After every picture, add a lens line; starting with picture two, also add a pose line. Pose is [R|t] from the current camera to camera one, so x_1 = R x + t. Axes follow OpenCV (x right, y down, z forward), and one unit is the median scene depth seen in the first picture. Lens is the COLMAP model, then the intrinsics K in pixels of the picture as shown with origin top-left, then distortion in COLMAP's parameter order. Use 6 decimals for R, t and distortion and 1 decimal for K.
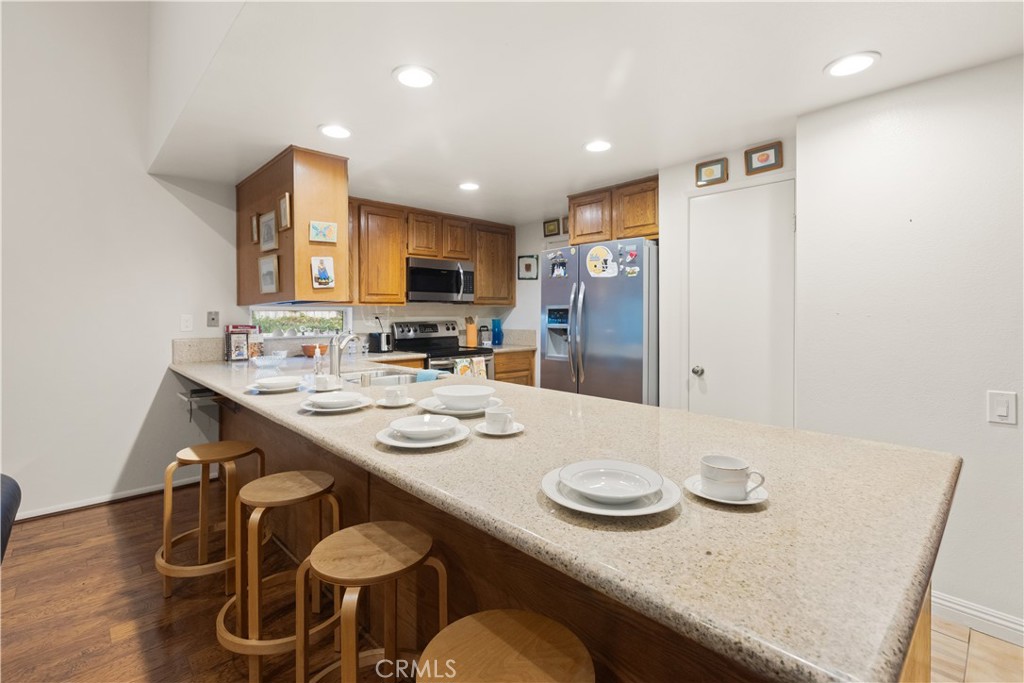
lens RADIAL K [[468.7, 0, 514.3], [0, 468.7, 312.2], [0, 0, 1]] dist [0.003827, -0.003331]
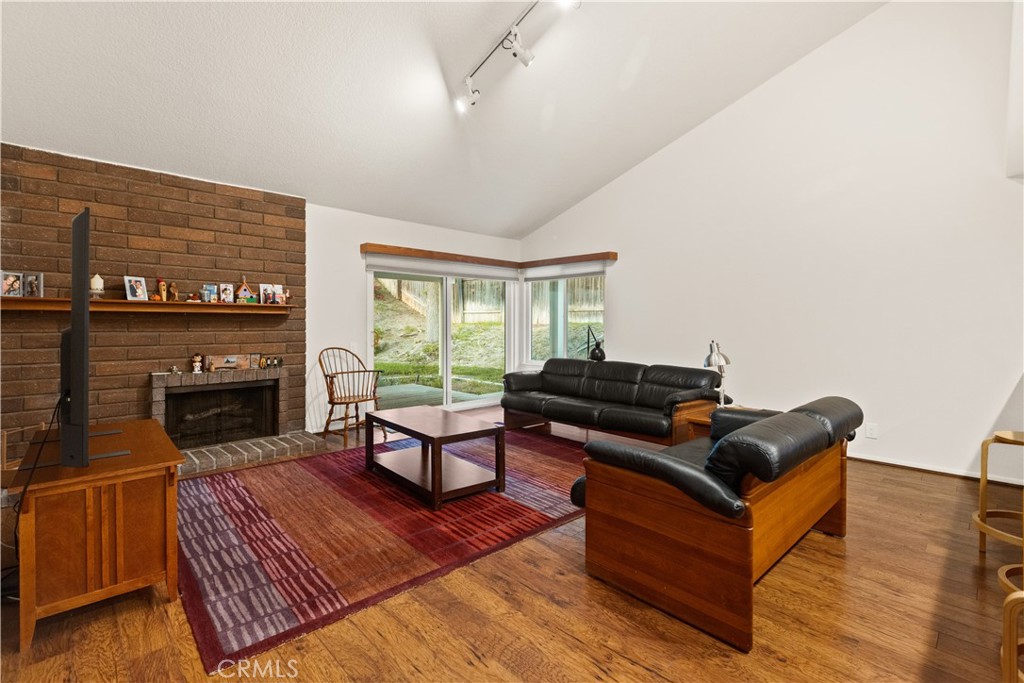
lens RADIAL K [[468.7, 0, 509.1], [0, 468.7, 326.6], [0, 0, 1]] dist [0.003827, -0.003331]
pose [[0.005846, 0.007689, -0.999953, 0.246779], [0.002080, 0.999968, 0.007701, 0.024602], [0.999981, -0.002124, 0.005829, -0.105014]]
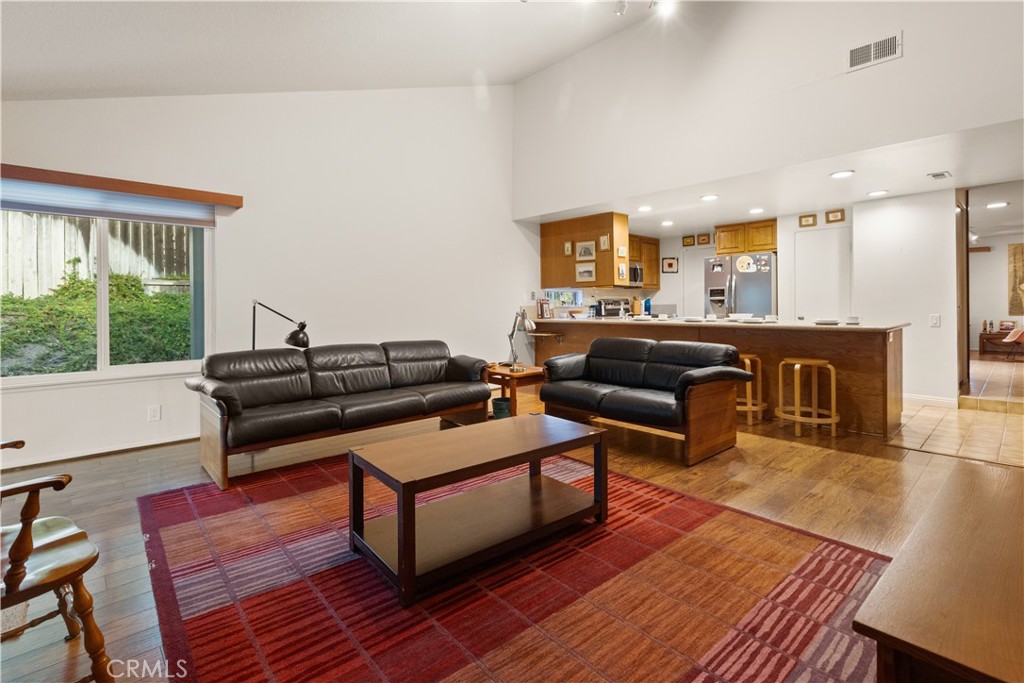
lens RADIAL K [[468.7, 0, 527.0], [0, 468.7, 303.9], [0, 0, 1]] dist [0.003827, -0.003331]
pose [[0.999966, -0.007054, -0.004316, -0.677653], [0.007065, 0.999972, 0.002551, 0.042869], [0.004298, -0.002581, 0.999987, -0.894185]]
